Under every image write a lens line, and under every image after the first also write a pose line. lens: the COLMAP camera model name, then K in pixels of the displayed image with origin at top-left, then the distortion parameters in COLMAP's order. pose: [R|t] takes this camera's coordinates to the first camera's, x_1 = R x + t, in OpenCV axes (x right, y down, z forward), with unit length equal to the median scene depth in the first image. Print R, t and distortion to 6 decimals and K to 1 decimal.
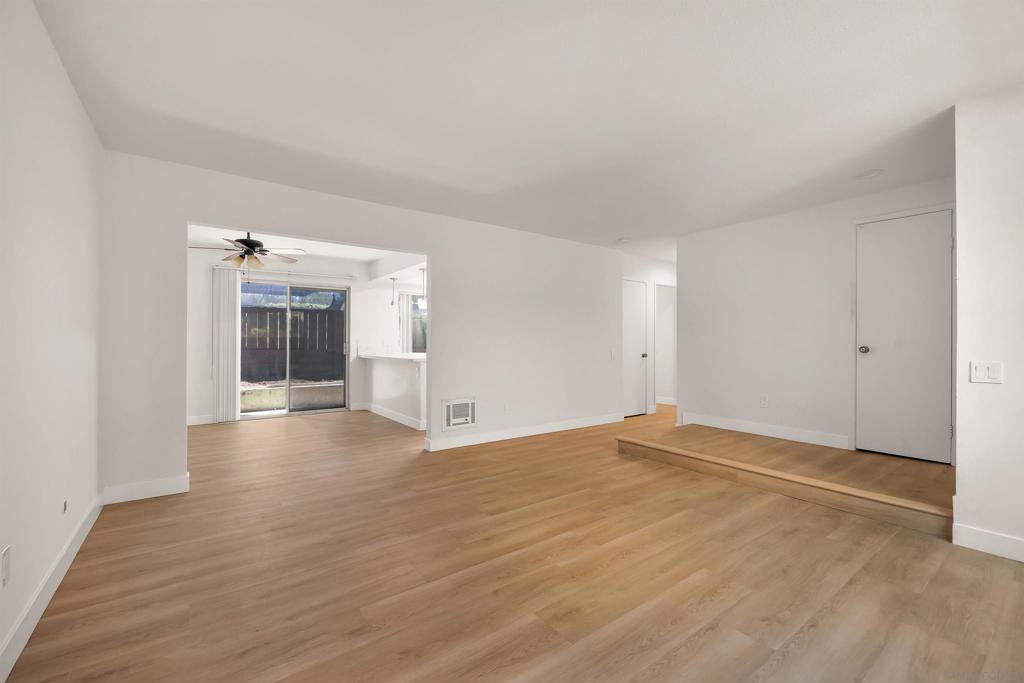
lens RADIAL K [[435.3, 0, 508.6], [0, 435.3, 341.1], [0, 0, 1]] dist [-0.004457, -0.000362]
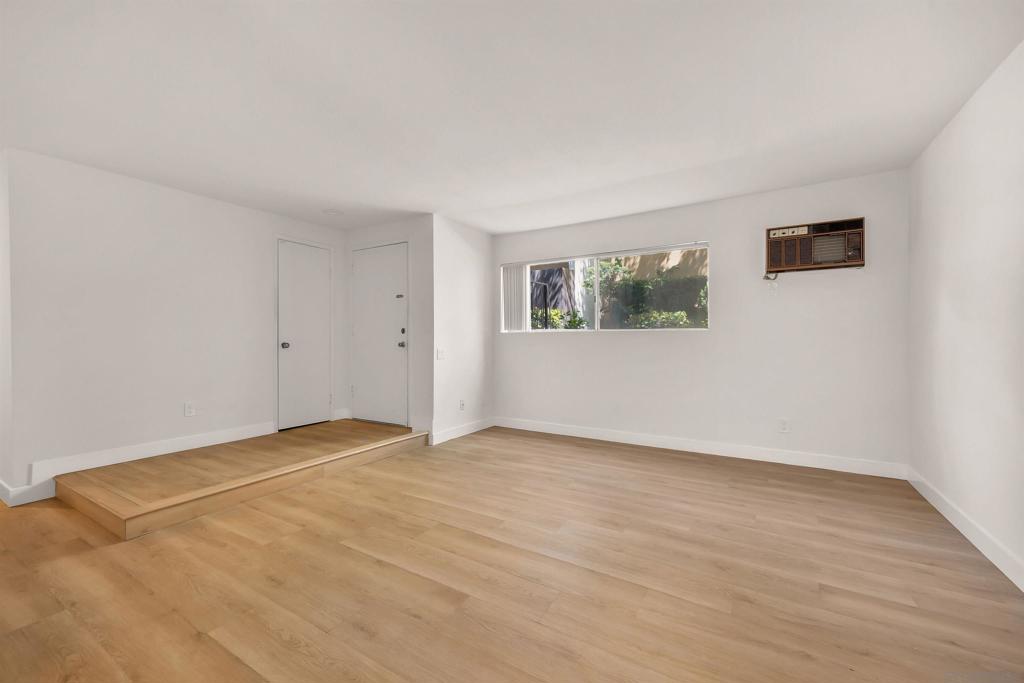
lens RADIAL K [[408.0, 0, 515.1], [0, 408.0, 340.9], [0, 0, 1]] dist [0.006857, -0.000041]
pose [[-0.395099, -0.002378, 0.918635, -0.655750], [0.004979, 0.999976, 0.004730, 0.004330], [-0.918625, 0.006443, -0.395078, 1.191644]]
